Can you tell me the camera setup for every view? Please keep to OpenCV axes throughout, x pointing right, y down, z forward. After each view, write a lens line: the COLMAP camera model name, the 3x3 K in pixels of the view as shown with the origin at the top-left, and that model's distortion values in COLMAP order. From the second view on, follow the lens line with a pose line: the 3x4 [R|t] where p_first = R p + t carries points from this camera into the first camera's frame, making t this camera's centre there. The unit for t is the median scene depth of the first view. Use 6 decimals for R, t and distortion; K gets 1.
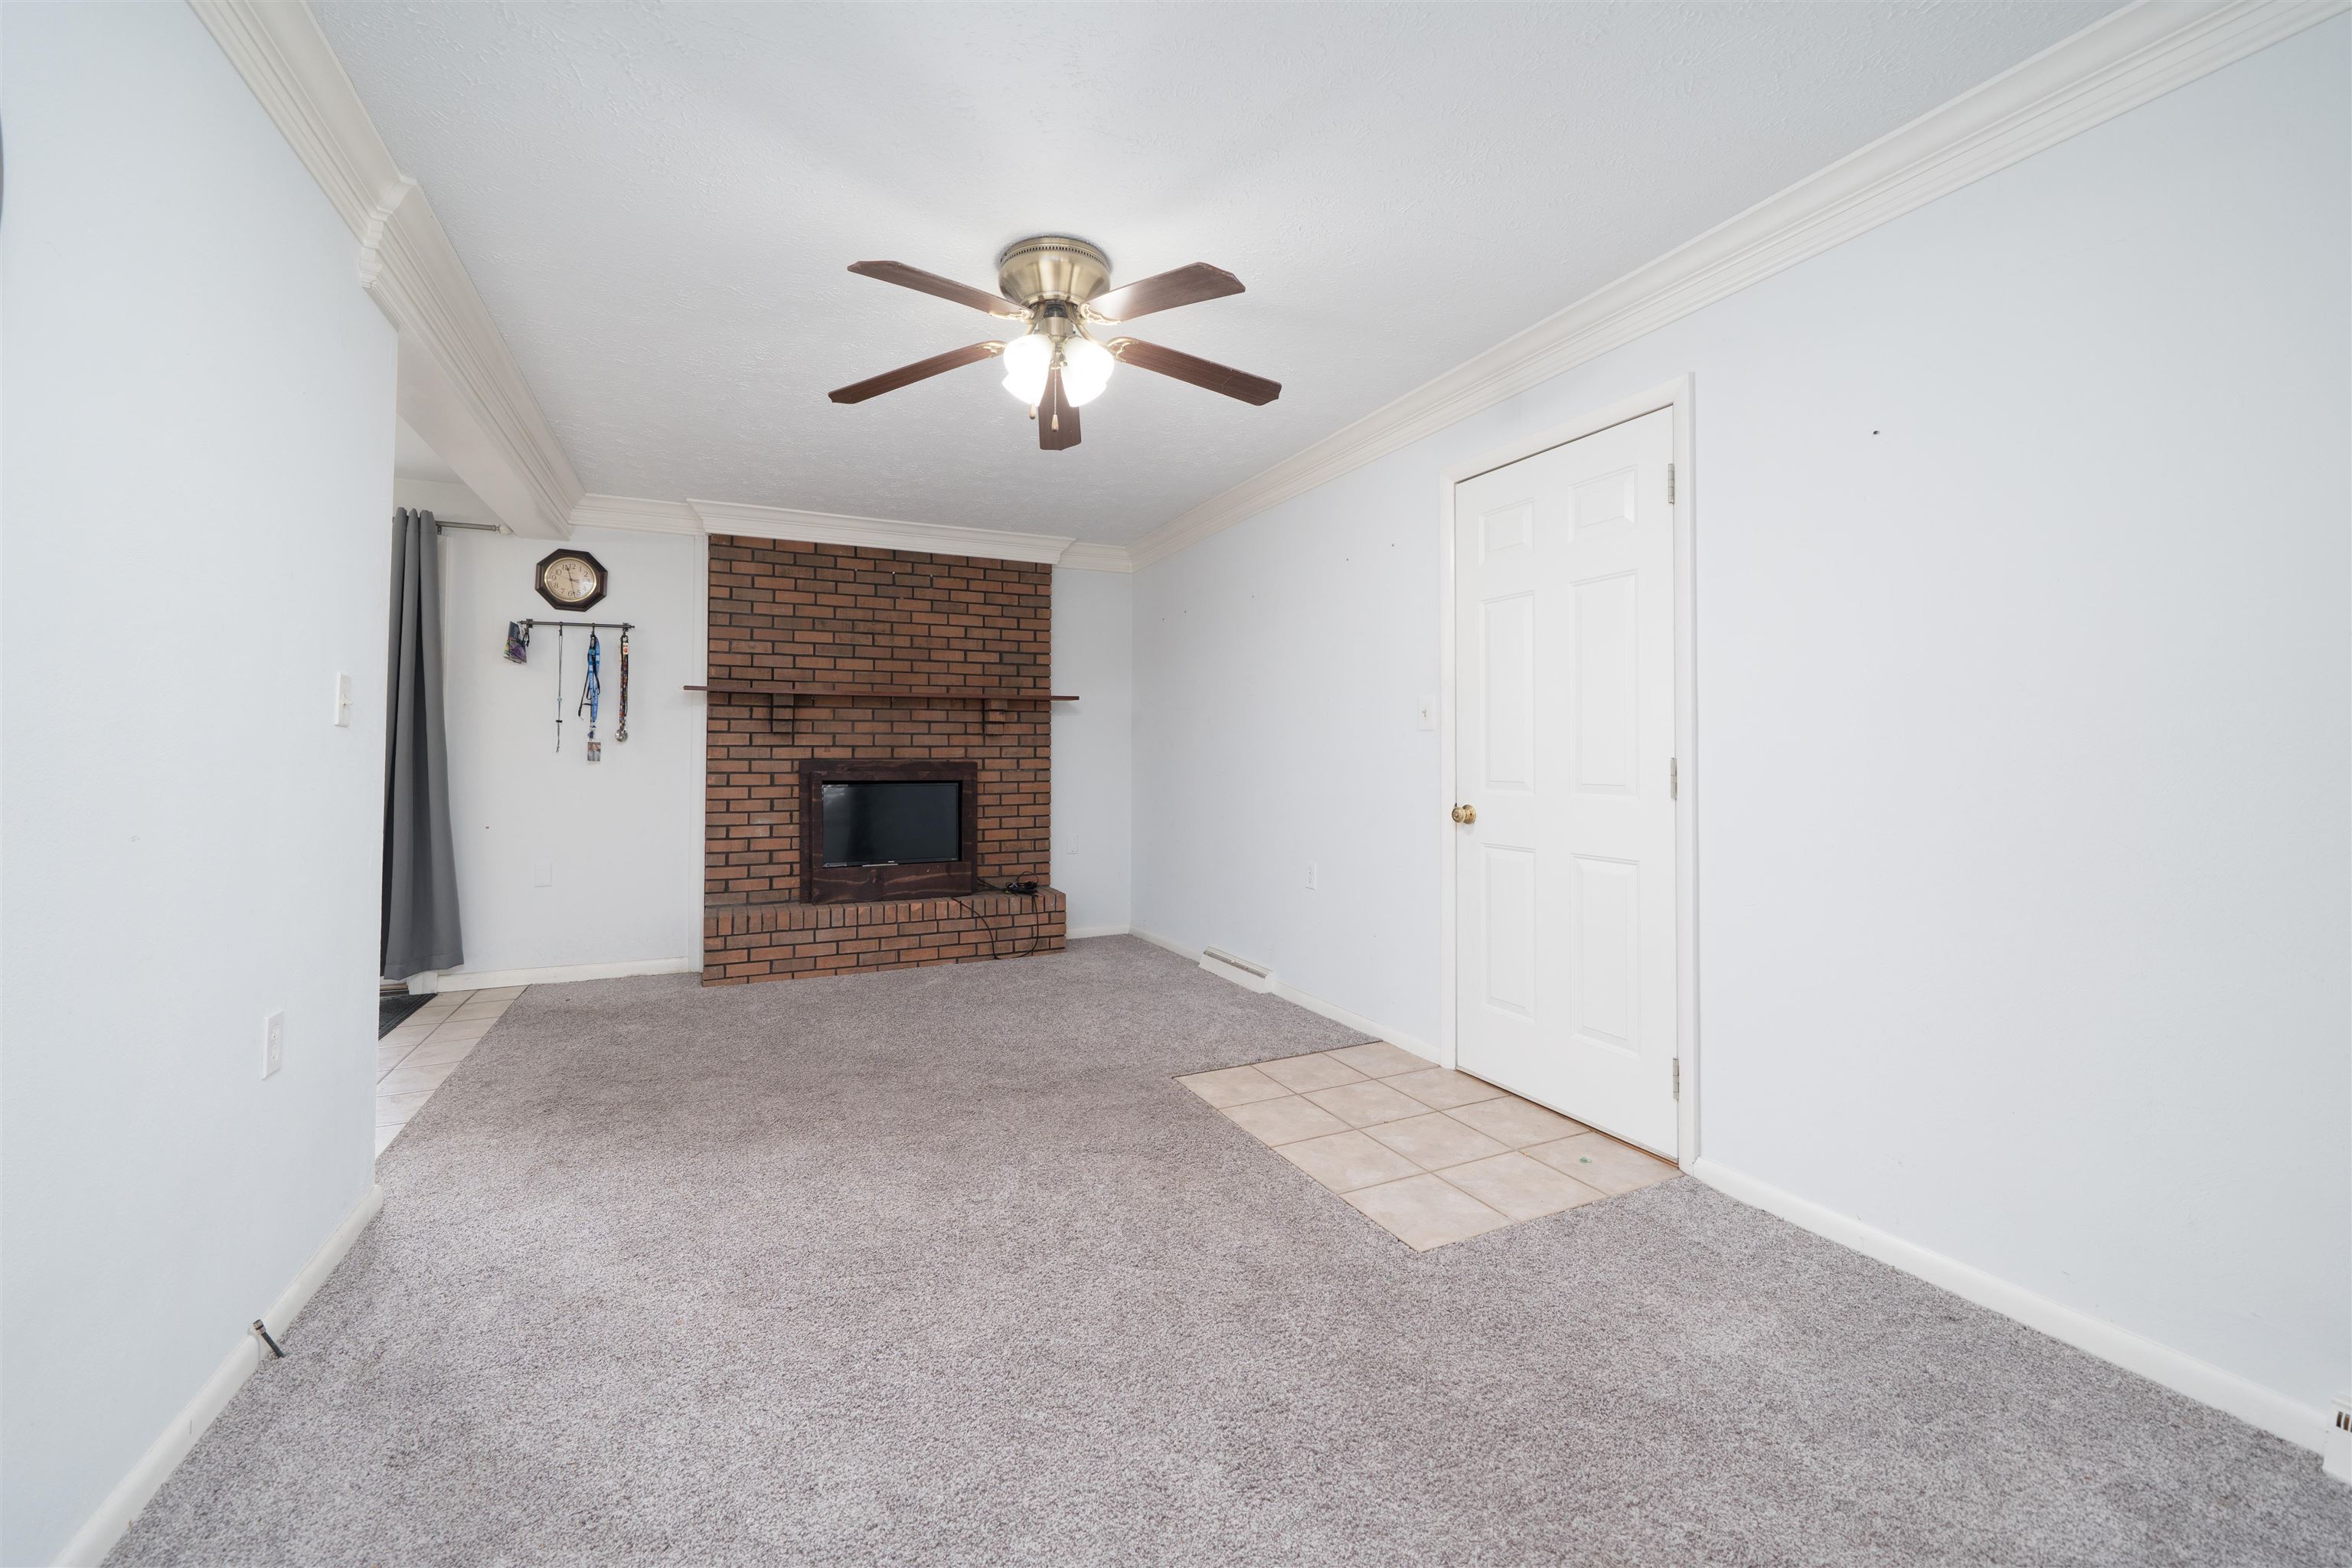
lens RADIAL K [[913.2, 0, 1170.2], [0, 913.2, 759.0], [0, 0, 1]] dist [-0.000055, 0.000225]
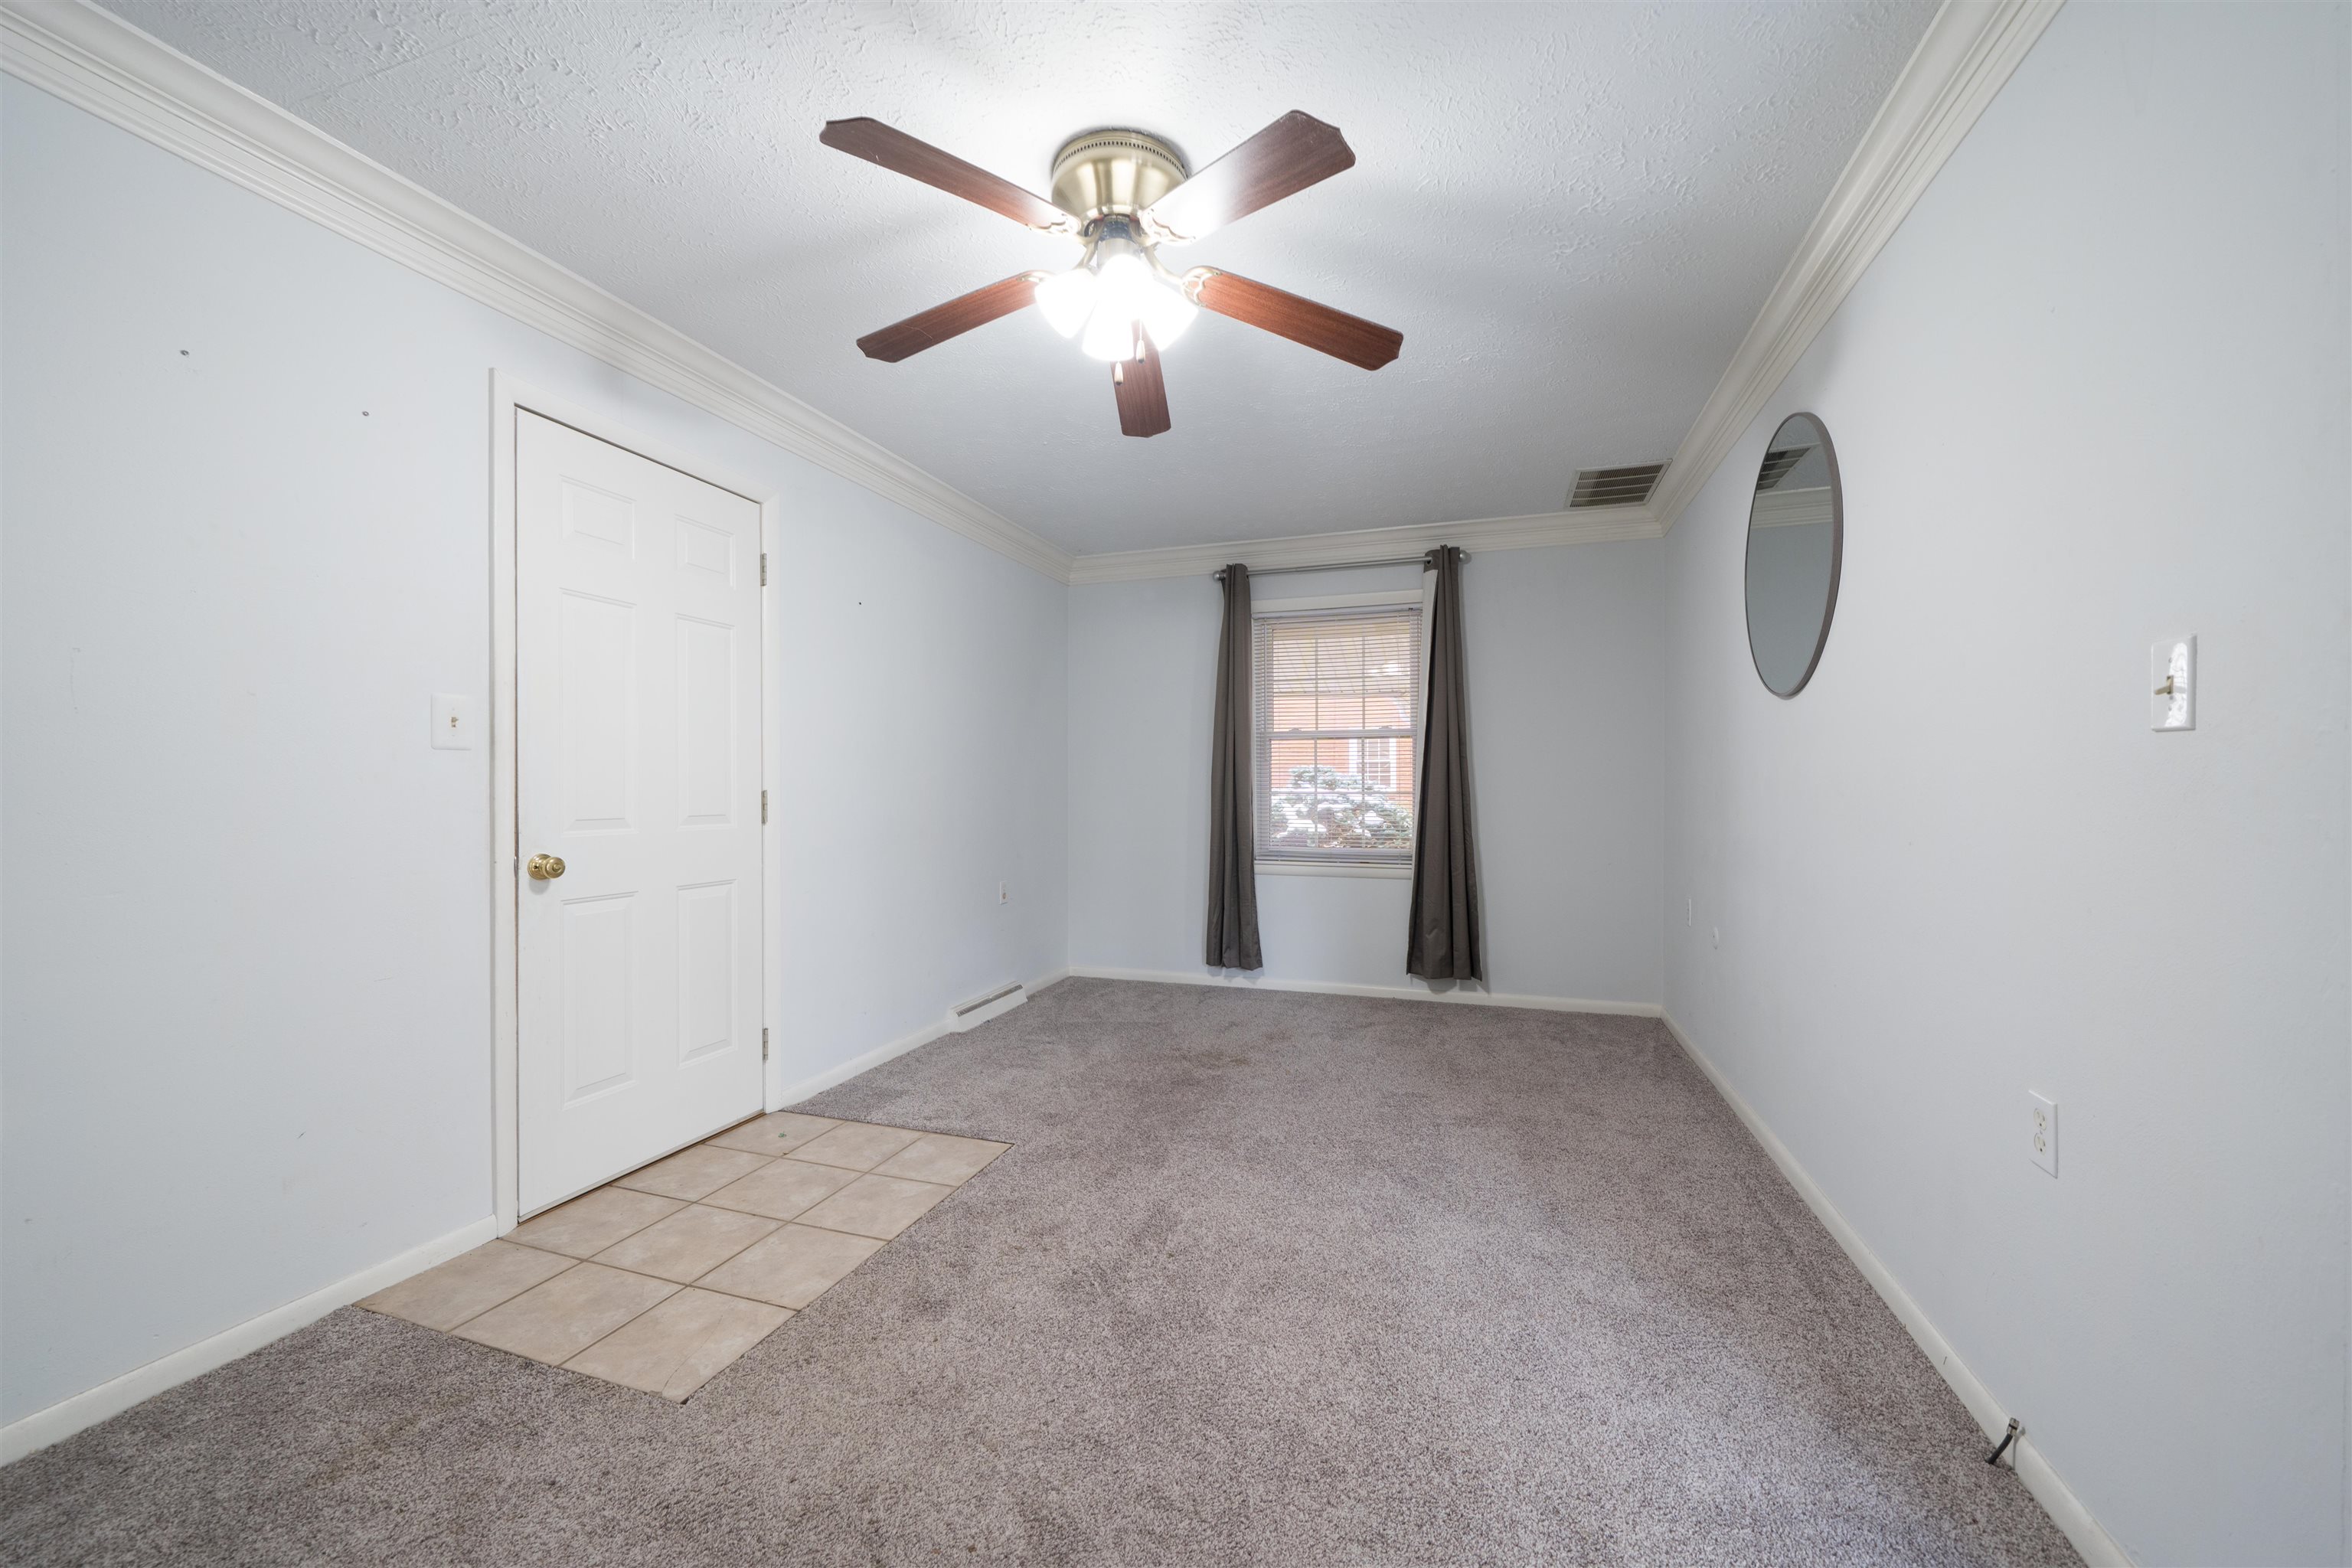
lens RADIAL K [[913.2, 0, 1171.8], [0, 913.2, 789.5], [0, 0, 1]] dist [-0.000055, 0.000225]
pose [[-0.711072, -0.011849, 0.703020, -0.644144], [-0.007478, 0.999929, 0.009290, -0.015699], [-0.703080, 0.001349, -0.711110, 1.331308]]
